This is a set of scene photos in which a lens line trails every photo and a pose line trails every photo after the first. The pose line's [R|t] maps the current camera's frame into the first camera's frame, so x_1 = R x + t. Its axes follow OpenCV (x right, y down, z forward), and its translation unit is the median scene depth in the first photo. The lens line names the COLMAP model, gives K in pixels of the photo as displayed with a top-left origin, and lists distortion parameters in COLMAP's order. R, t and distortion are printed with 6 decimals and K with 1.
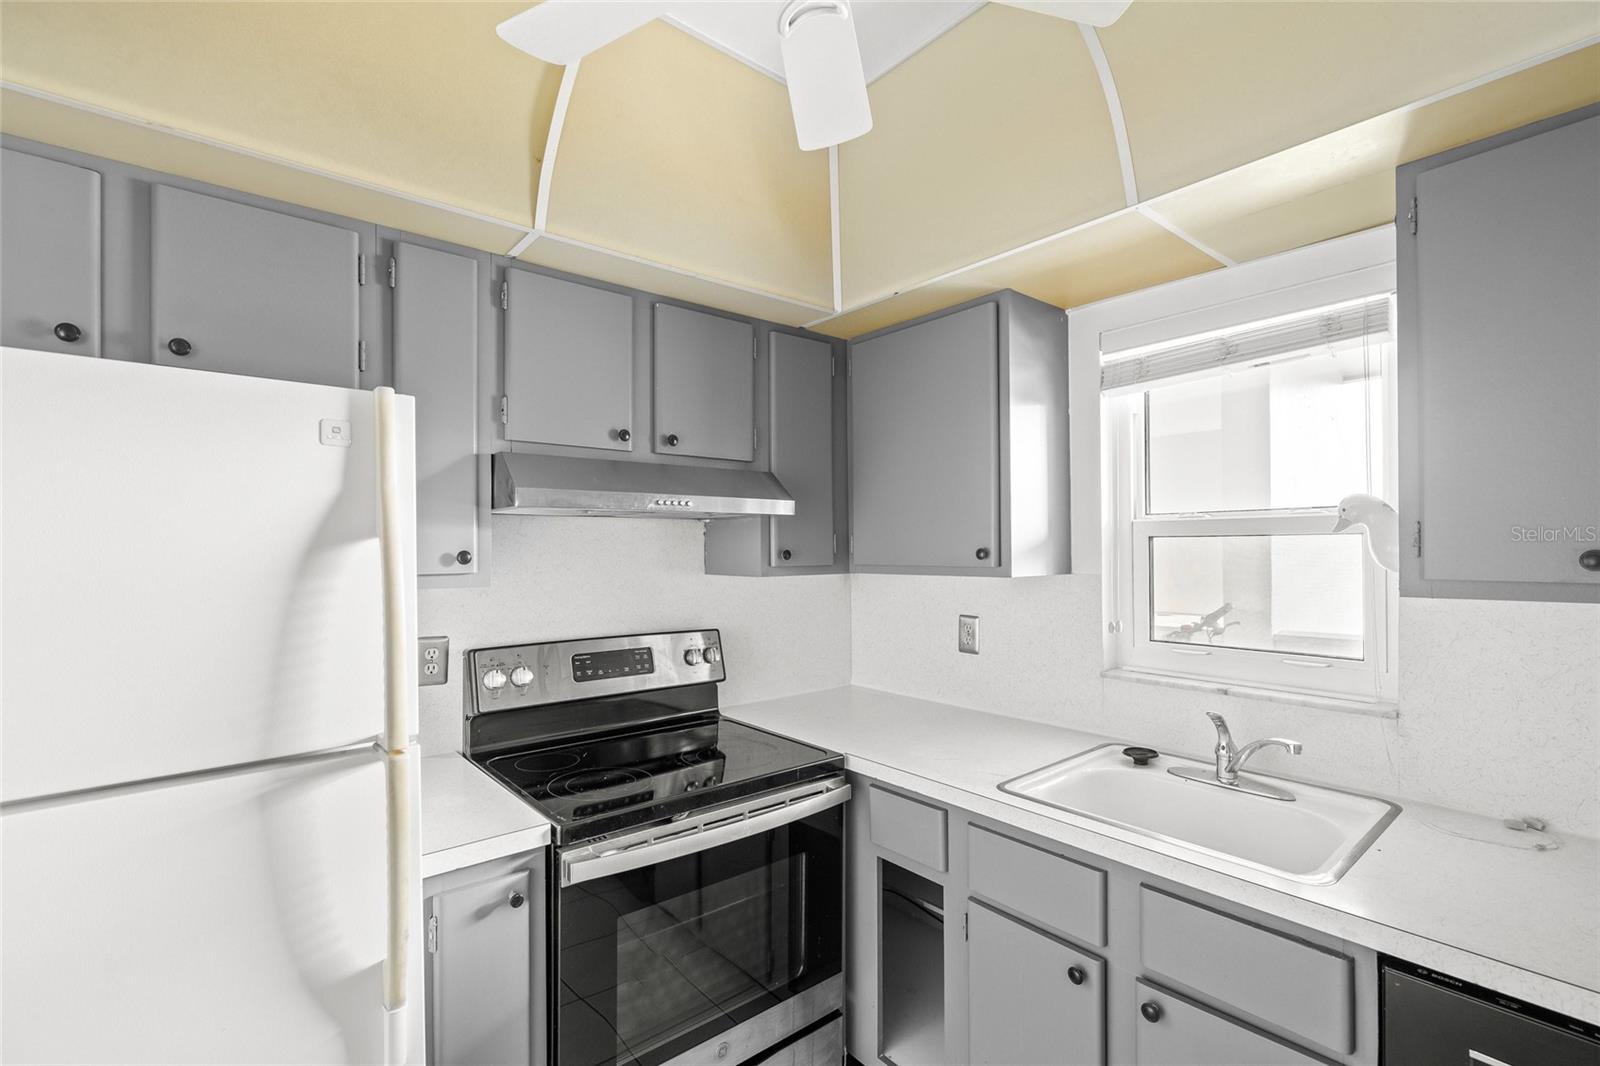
lens RADIAL K [[728.2, 0, 801.0], [0, 728.2, 545.5], [0, 0, 1]] dist [-0.006641, 0.002034]
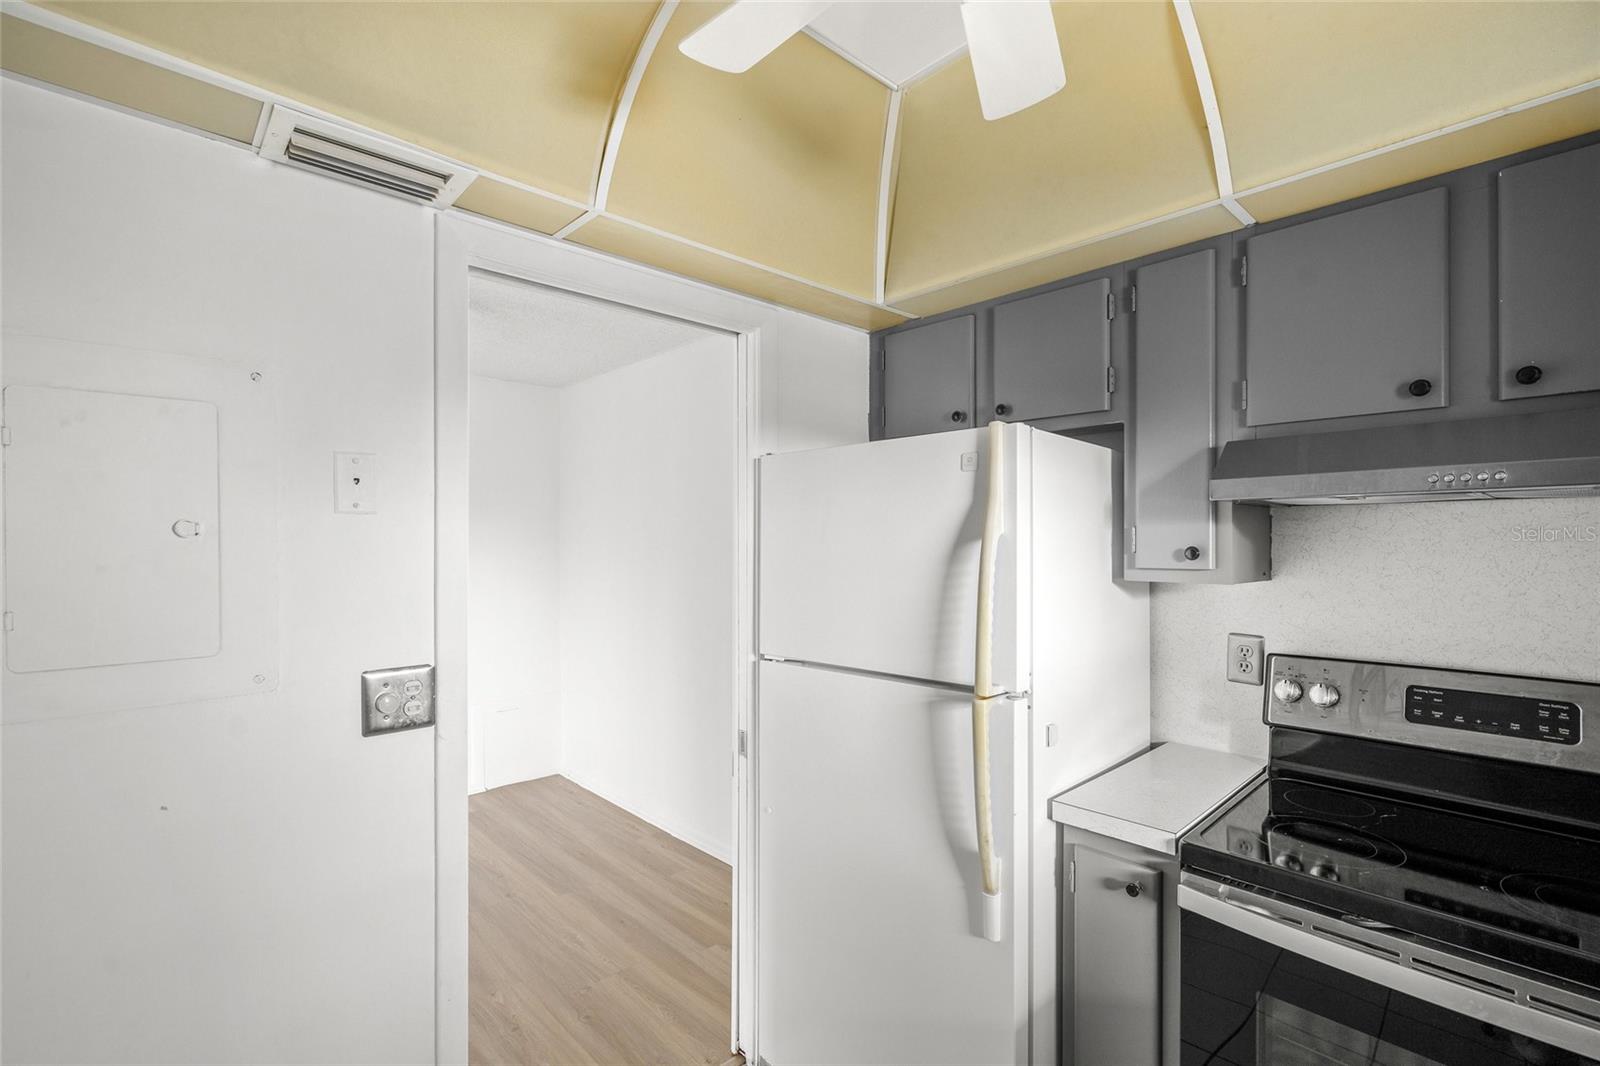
lens RADIAL K [[728.2, 0, 807.4], [0, 728.2, 542.0], [0, 0, 1]] dist [-0.006641, 0.002034]
pose [[0.057076, -0.000706, -0.998370, 0.439794], [0.001170, 0.999999, -0.000641, 0.000651], [0.998369, -0.001131, 0.057077, 0.356593]]
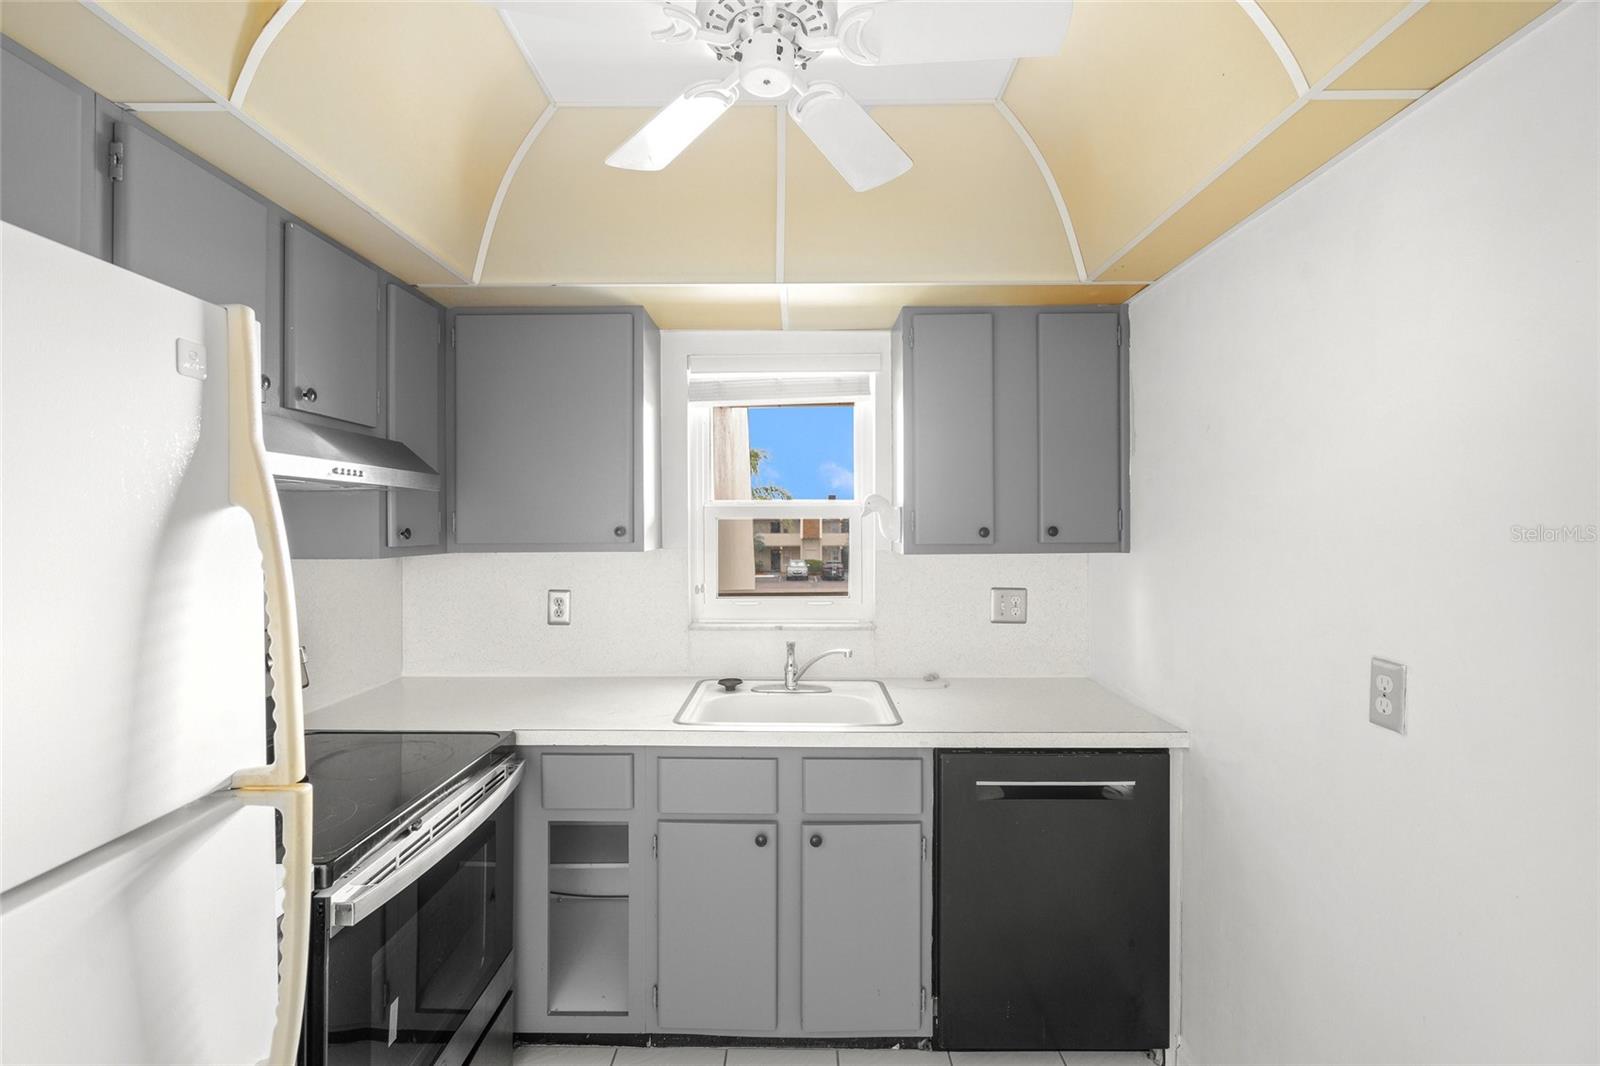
lens RADIAL K [[728.2, 0, 800.5], [0, 728.2, 521.4], [0, 0, 1]] dist [-0.006641, 0.002034]
pose [[0.642214, 0.008697, 0.766476, -0.473036], [-0.003407, 0.999958, -0.008492, 0.004555], [-0.766518, 0.002842, 0.642216, 0.051141]]
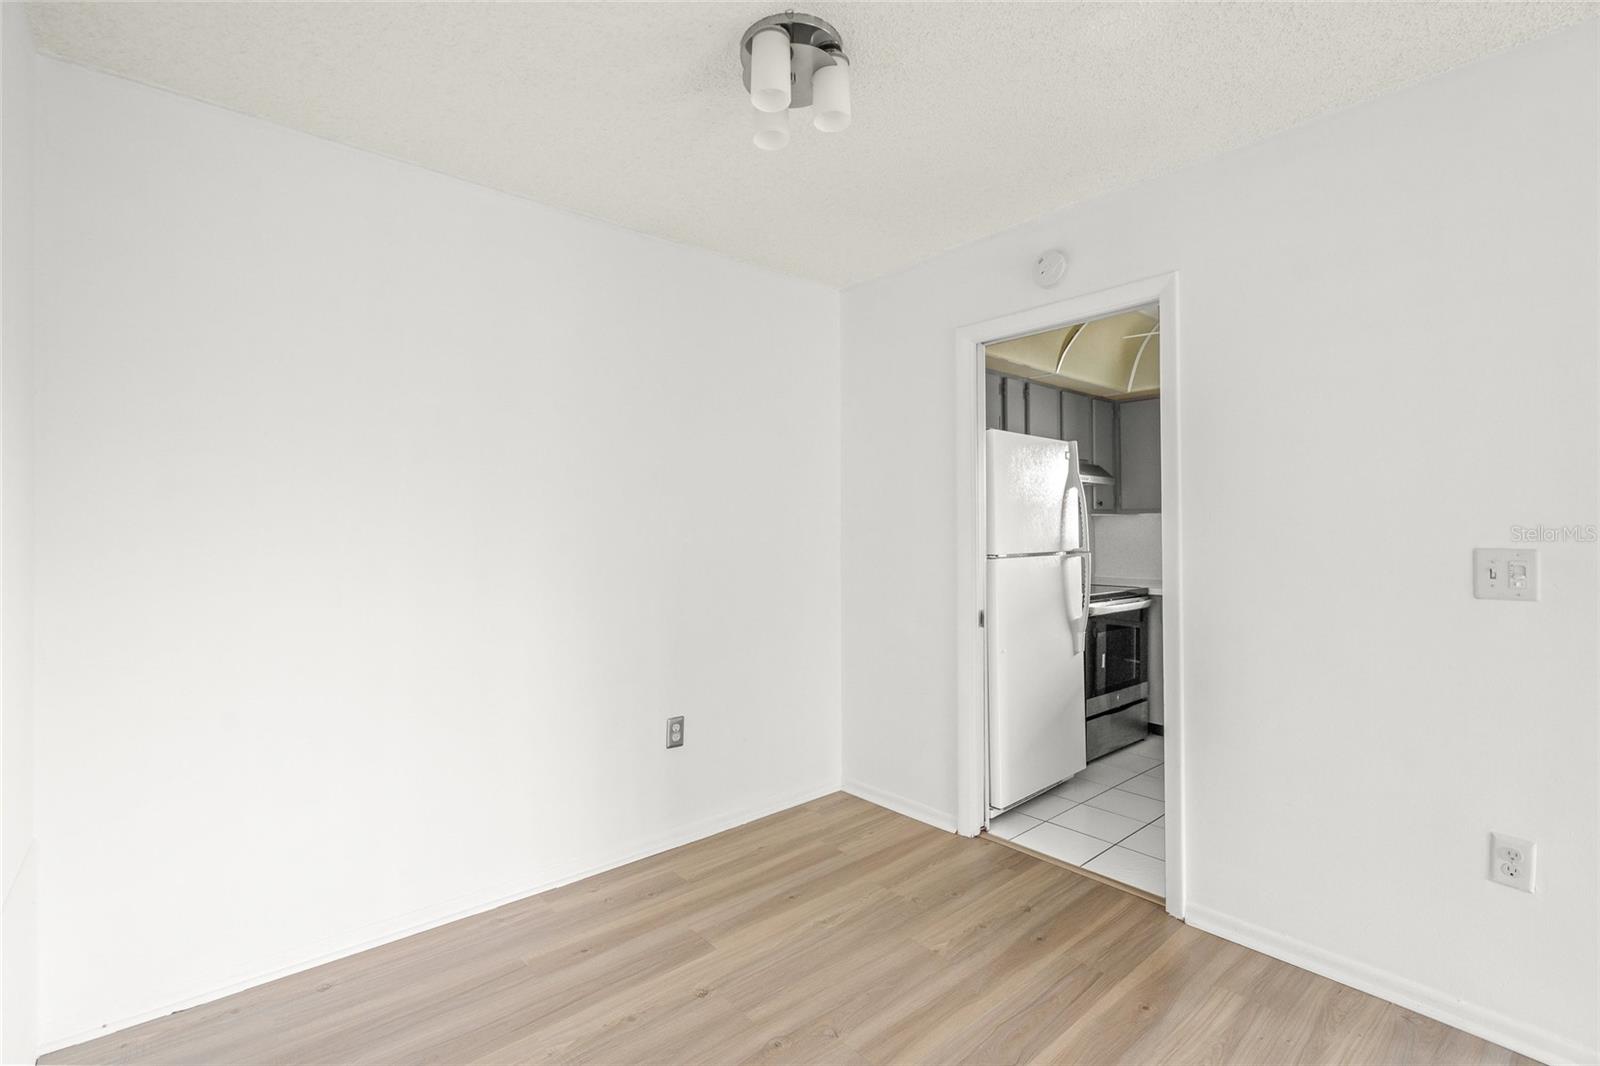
lens RADIAL K [[728.2, 0, 799.8], [0, 728.2, 526.9], [0, 0, 1]] dist [-0.006641, 0.002034]
pose [[0.999678, 0.001229, 0.025349, -1.137832], [-0.001110, 0.999988, -0.004713, 0.109045], [-0.025355, 0.004684, 0.999668, -1.324820]]
